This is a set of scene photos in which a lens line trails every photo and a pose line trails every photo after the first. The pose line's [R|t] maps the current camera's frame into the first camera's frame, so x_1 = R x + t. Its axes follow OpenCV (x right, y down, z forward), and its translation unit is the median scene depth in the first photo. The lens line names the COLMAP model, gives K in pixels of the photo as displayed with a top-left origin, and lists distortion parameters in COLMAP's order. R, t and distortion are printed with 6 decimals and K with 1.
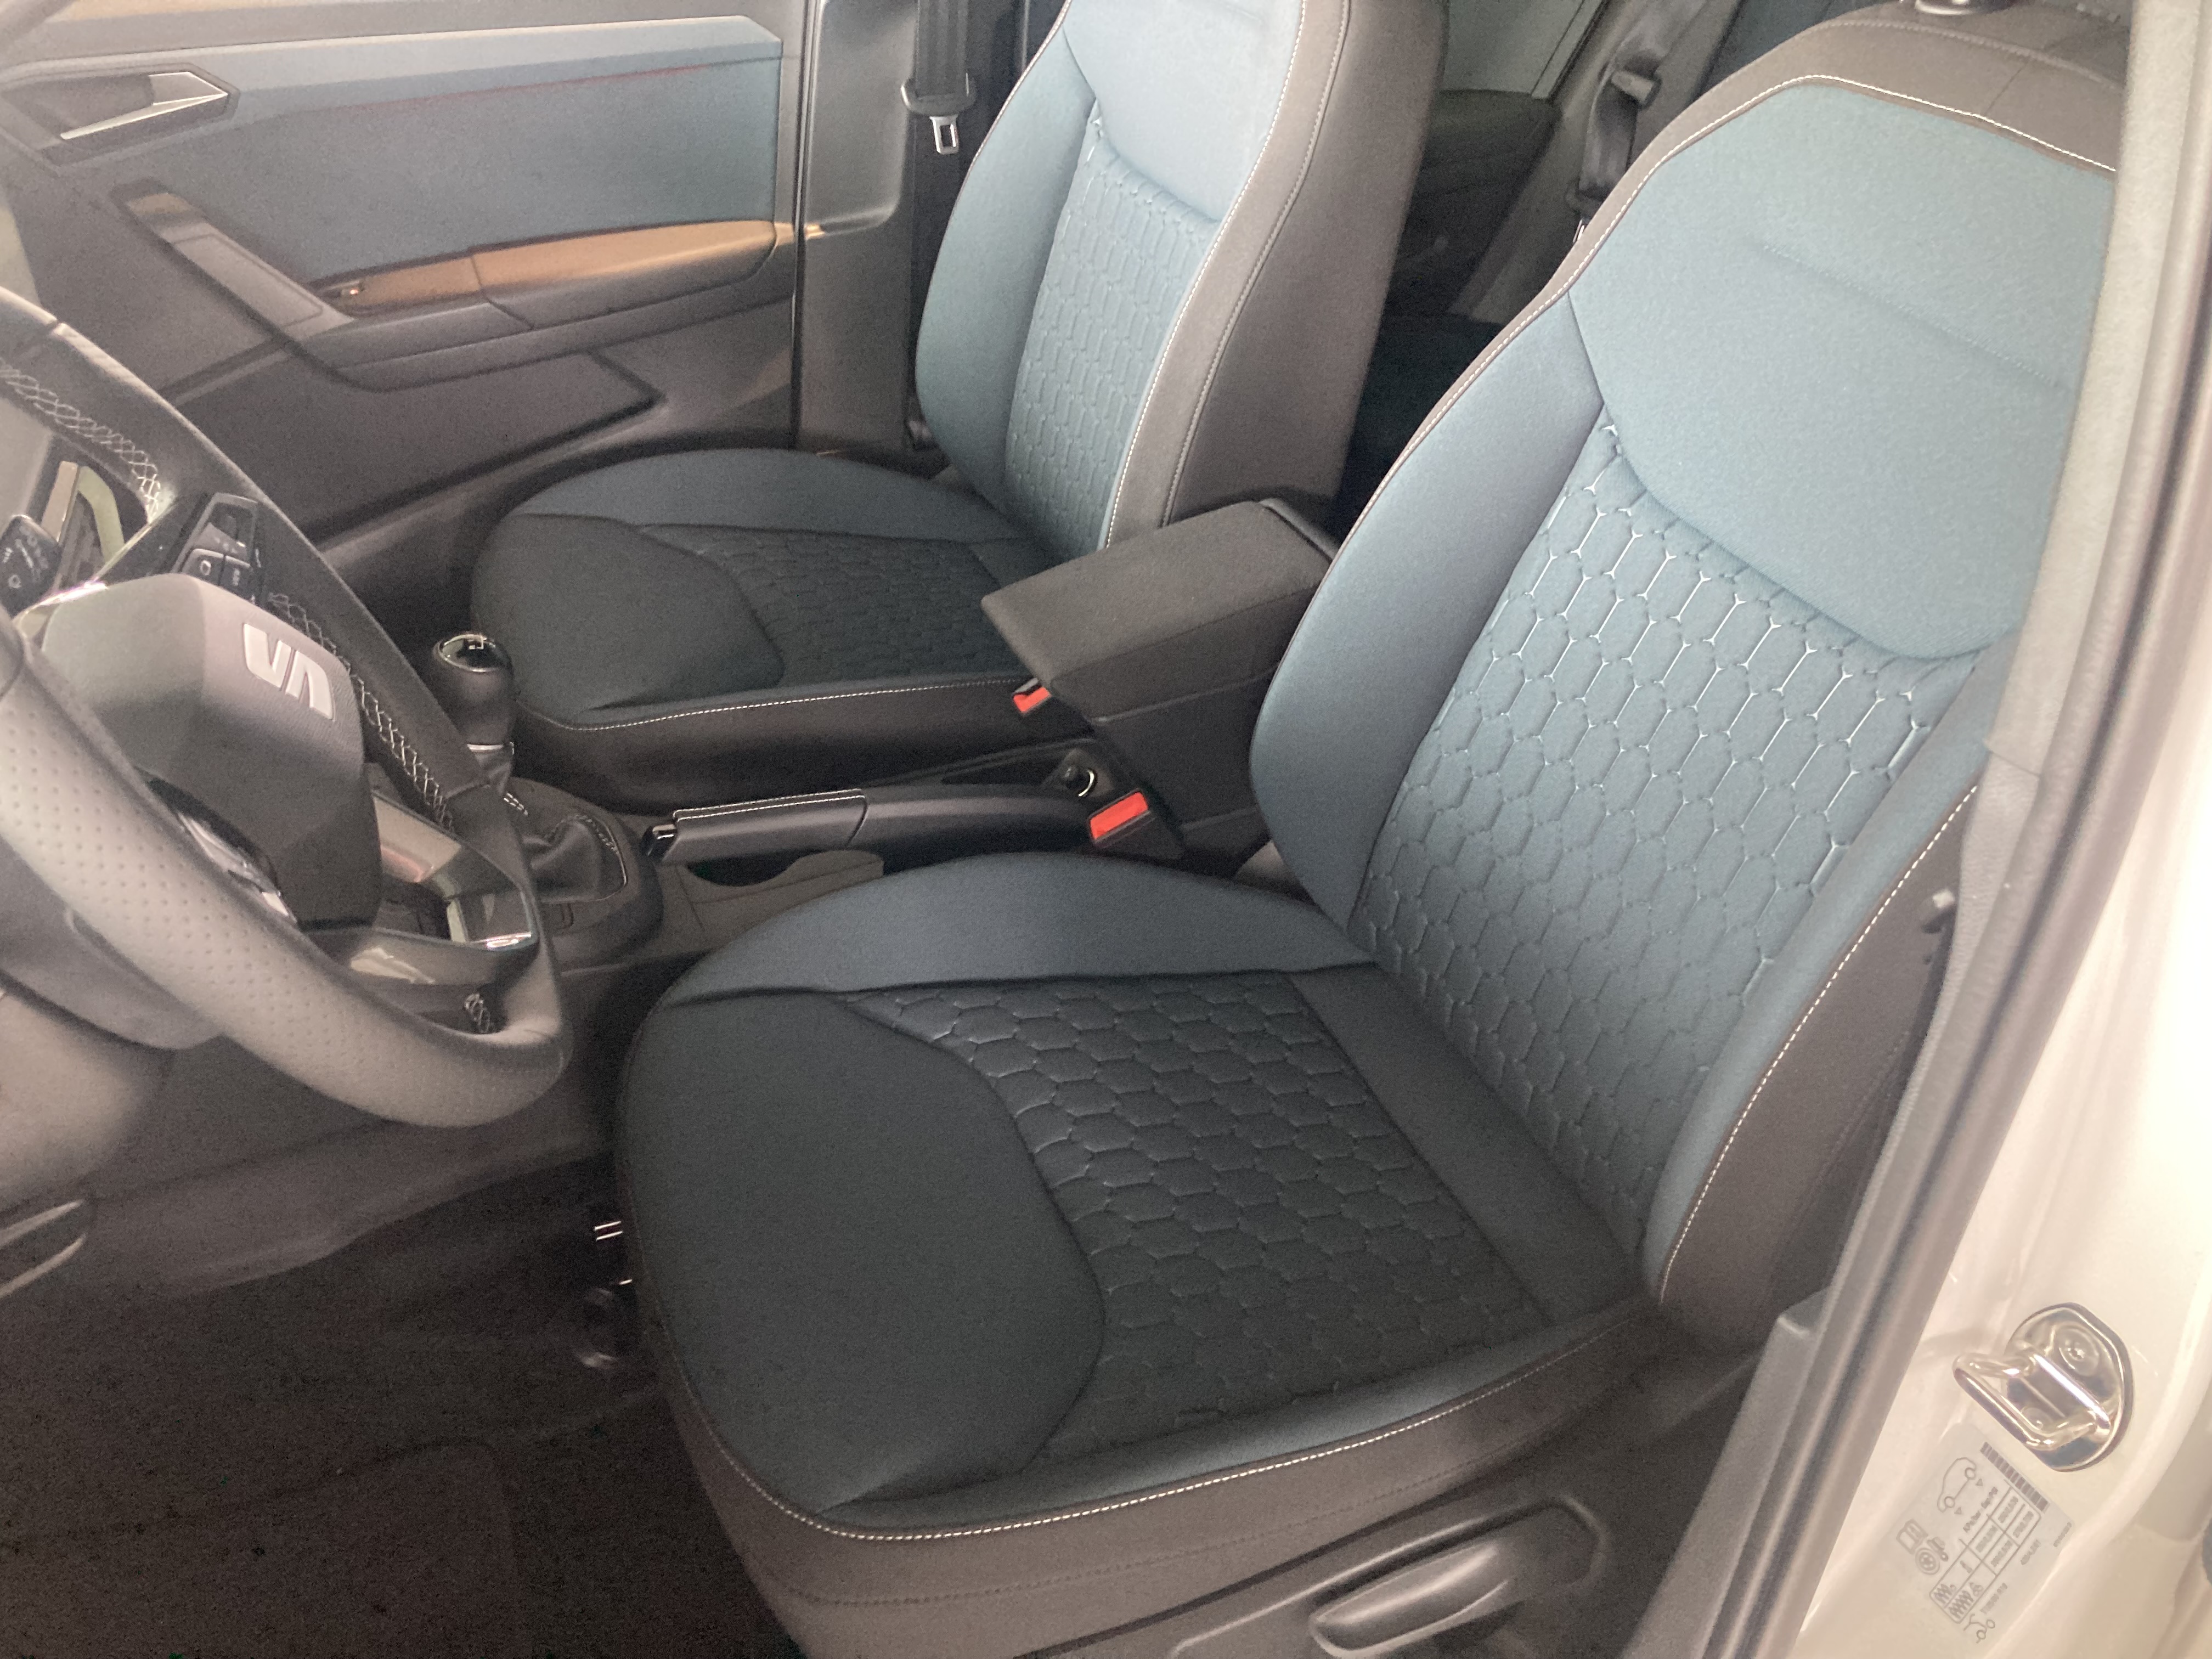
lens RADIAL K [[1840.5, 0, 1117.2], [0, 1840.5, 841.1], [0, 0, 1]] dist [0.023789, -0.020853]
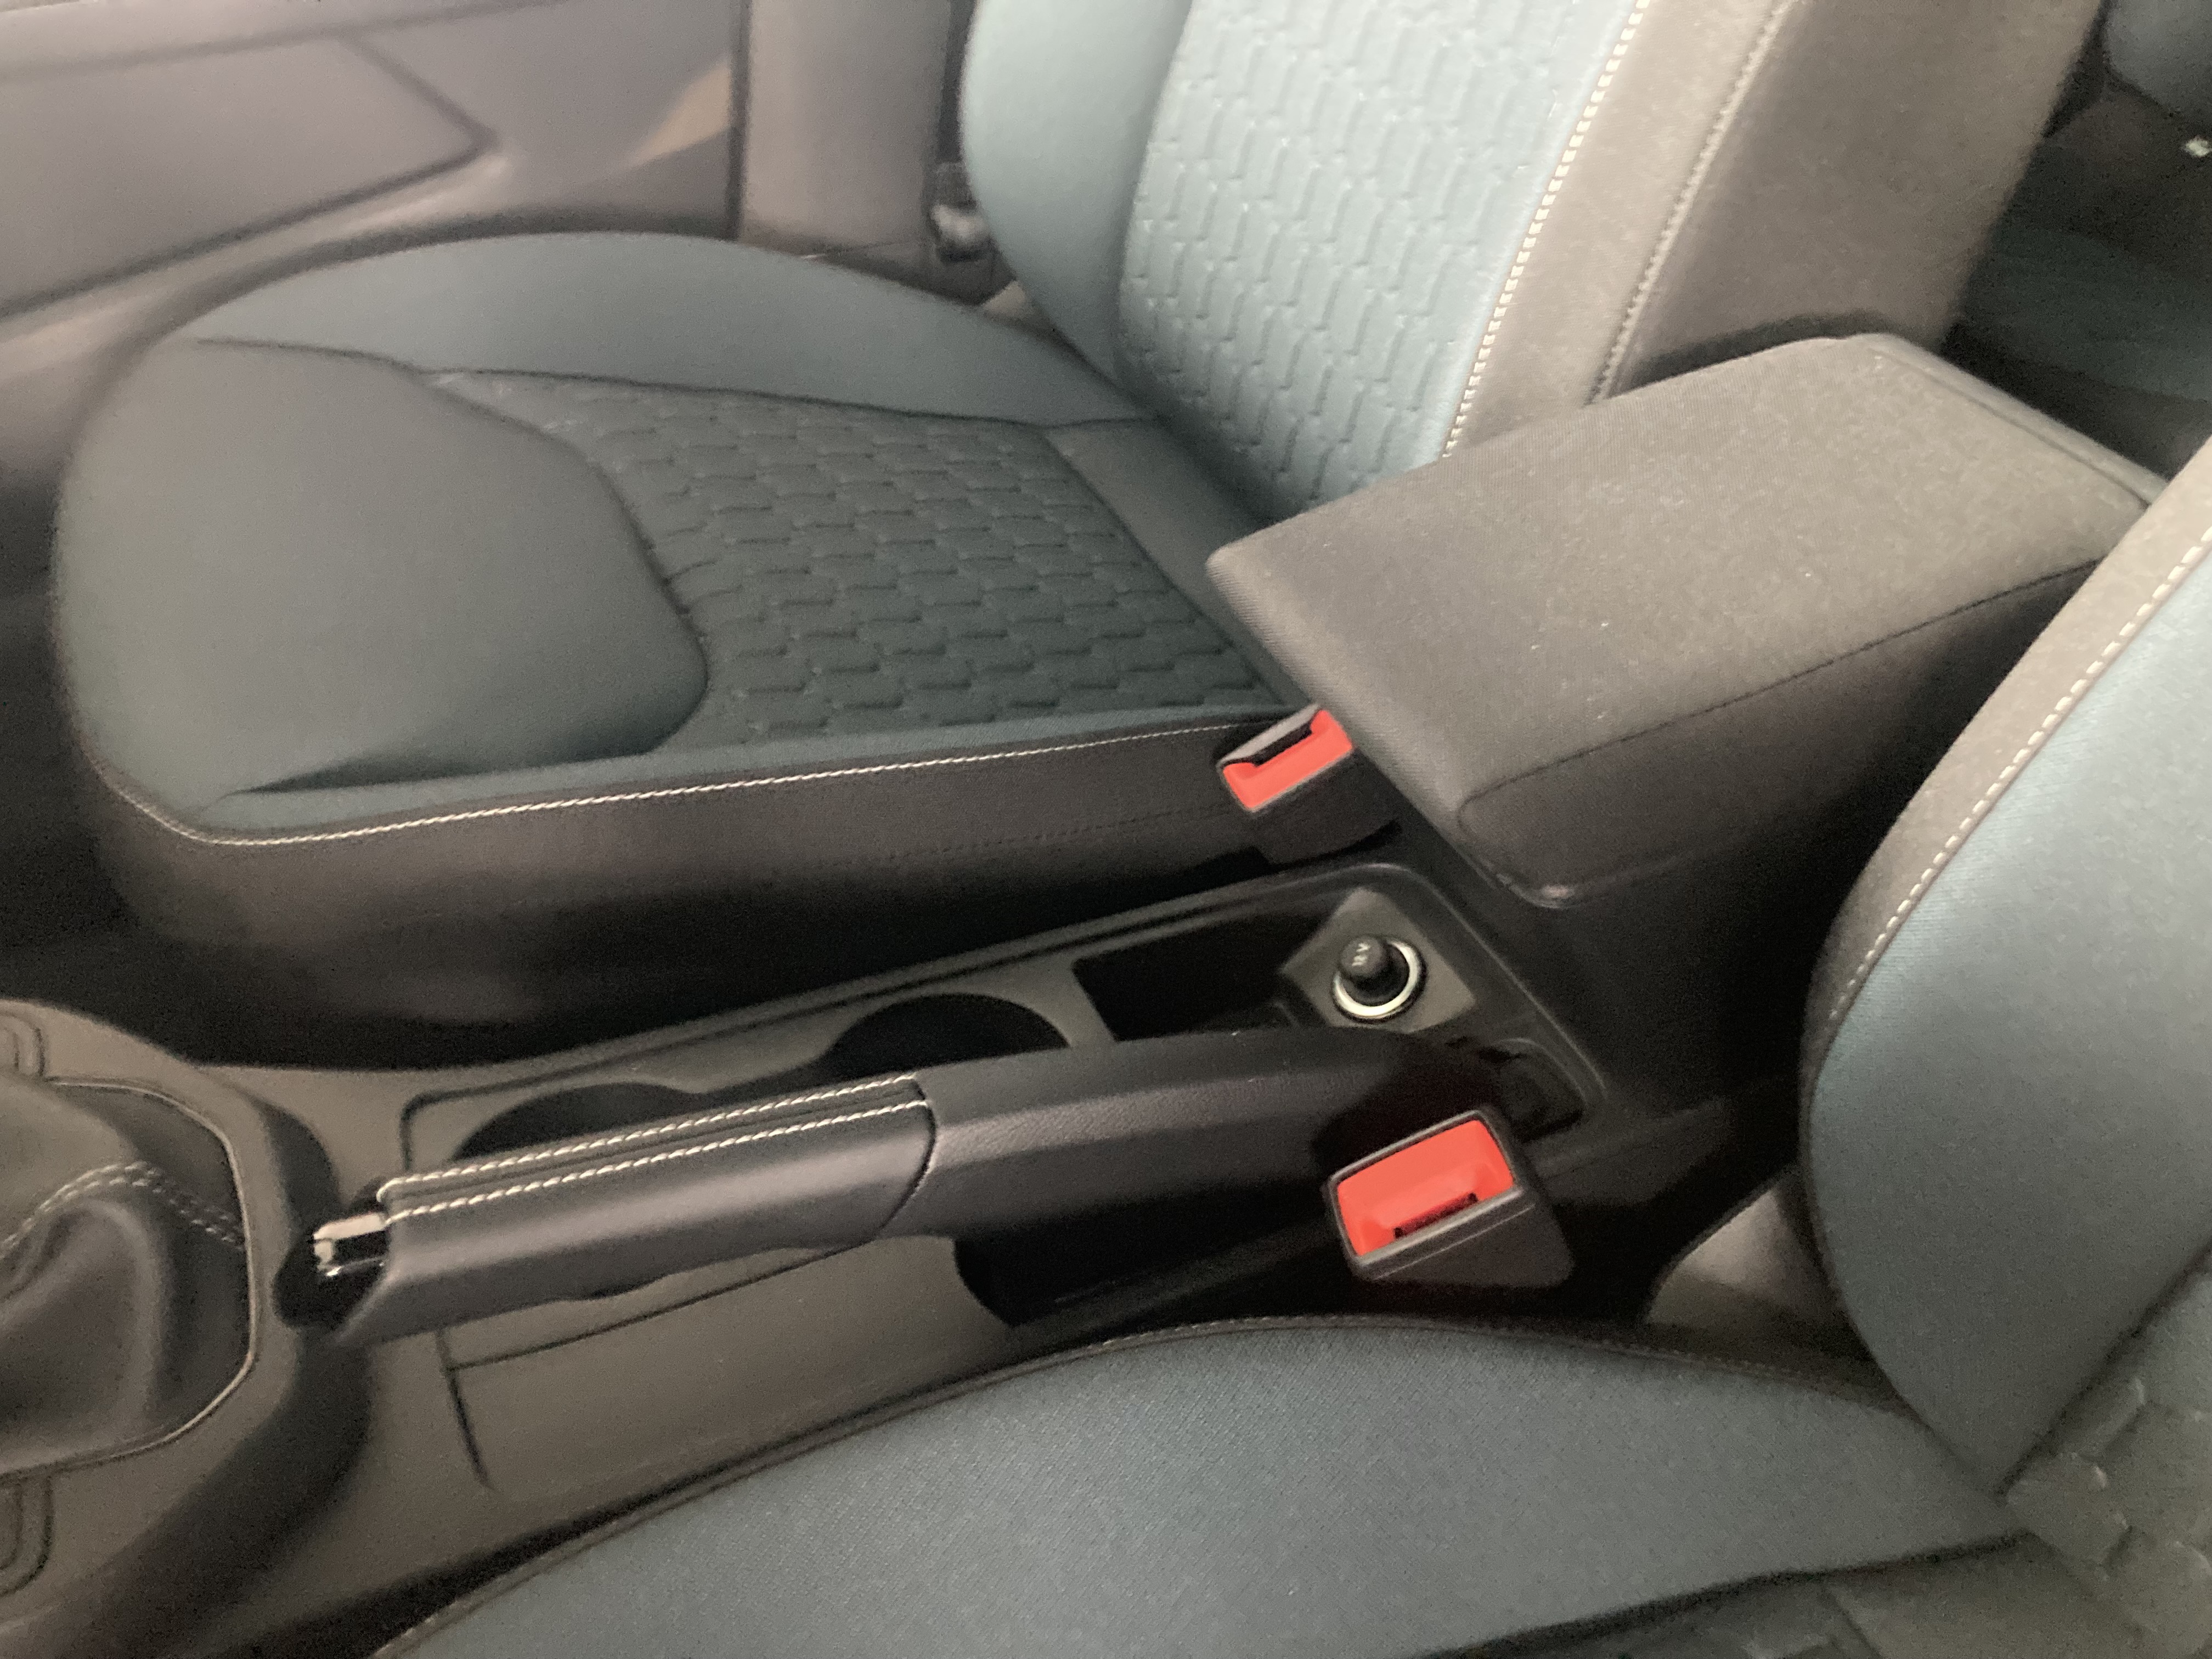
lens RADIAL K [[1840.5, 0, 1117.2], [0, 1840.5, 841.1], [0, 0, 1]] dist [0.023789, -0.020853]
pose [[0.998812, 0.024272, 0.042256, -0.085836], [-0.026398, 0.998375, 0.050505, -0.070219], [-0.040961, -0.051560, 0.997829, 0.467652]]
